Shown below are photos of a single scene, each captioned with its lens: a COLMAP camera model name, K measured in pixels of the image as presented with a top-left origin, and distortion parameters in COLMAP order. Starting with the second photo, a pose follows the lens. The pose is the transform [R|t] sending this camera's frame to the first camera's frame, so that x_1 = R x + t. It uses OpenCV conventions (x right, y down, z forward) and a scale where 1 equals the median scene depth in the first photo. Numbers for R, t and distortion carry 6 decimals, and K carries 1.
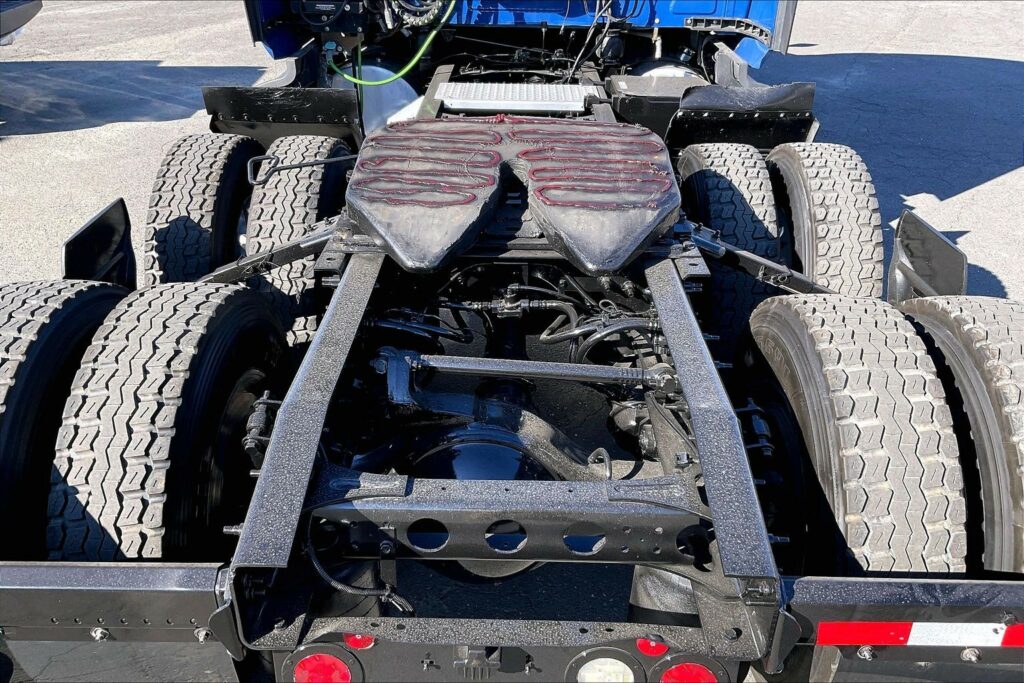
lens RADIAL K [[840.6, 0, 511.1], [0, 840.6, 346.1], [0, 0, 1]] dist [0.097829, -0.154322]
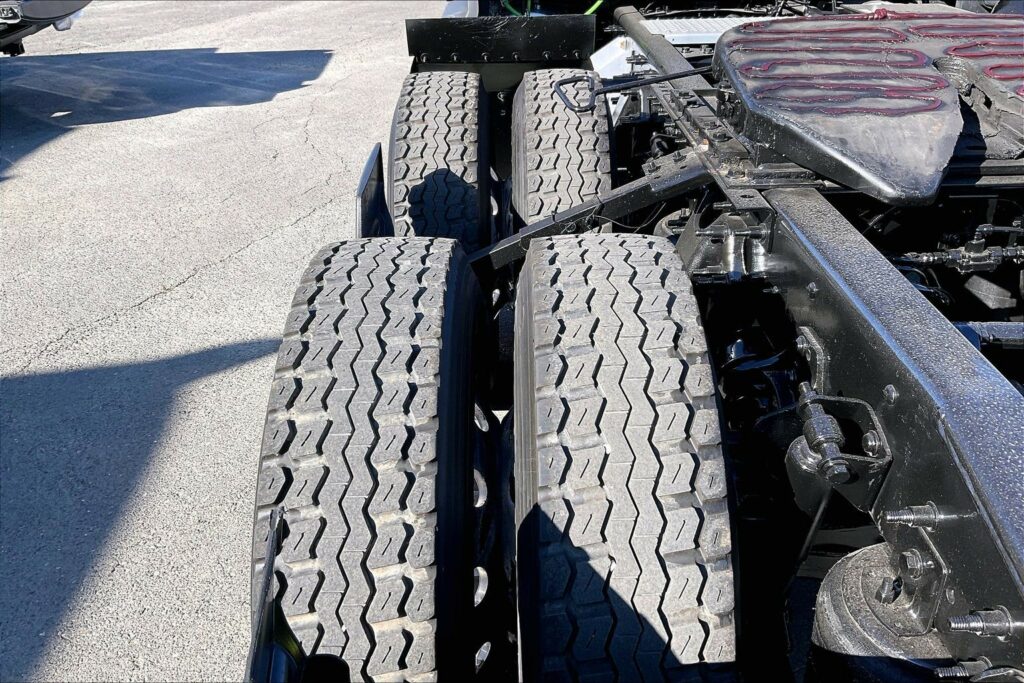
lens RADIAL K [[840.6, 0, 518.0], [0, 840.6, 338.8], [0, 0, 1]] dist [0.097829, -0.154322]
pose [[0.999235, -0.039099, -0.000831, -0.315446], [0.039095, 0.999223, -0.005050, 0.009172], [0.001028, 0.005013, 0.999987, 0.223915]]
